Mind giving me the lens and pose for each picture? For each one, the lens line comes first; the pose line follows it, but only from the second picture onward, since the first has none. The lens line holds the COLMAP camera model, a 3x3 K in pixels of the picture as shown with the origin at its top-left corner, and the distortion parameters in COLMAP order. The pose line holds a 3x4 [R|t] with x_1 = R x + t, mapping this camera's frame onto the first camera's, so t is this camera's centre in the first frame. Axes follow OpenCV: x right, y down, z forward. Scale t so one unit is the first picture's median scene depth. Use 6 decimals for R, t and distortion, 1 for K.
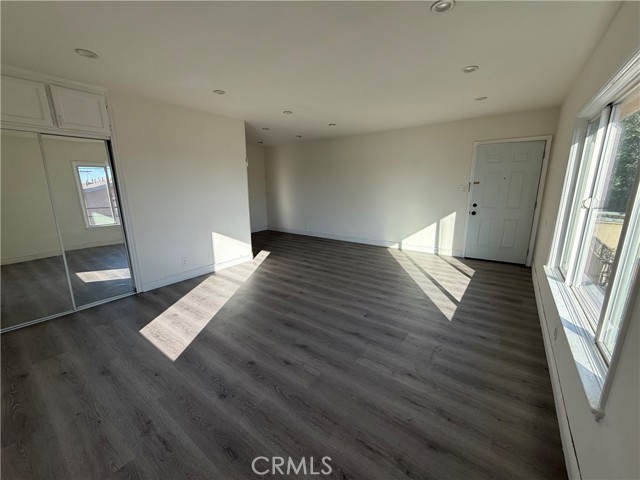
lens RADIAL K [[255.2, 0, 319.0], [0, 255.2, 240.5], [0, 0, 1]] dist [-0.001297, 0.000038]
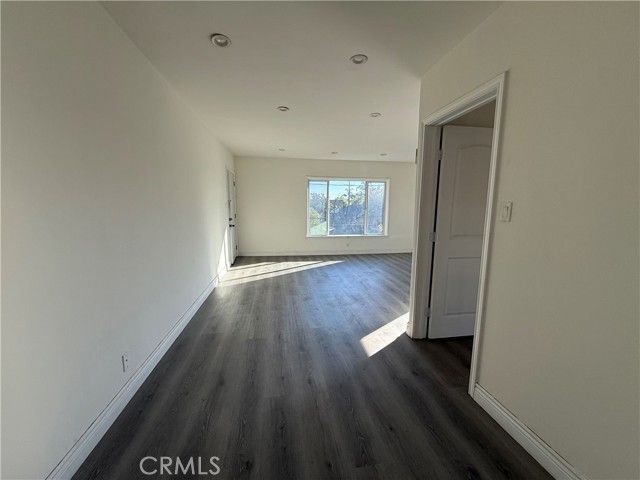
lens RADIAL K [[255.2, 0, 319.0], [0, 255.2, 240.5], [0, 0, 1]] dist [-0.001297, 0.000038]
pose [[-0.724591, -0.089283, 0.683371, -0.756173], [0.152823, 0.946072, 0.285646, -0.472253], [-0.672021, 0.311412, -0.671871, 2.242821]]
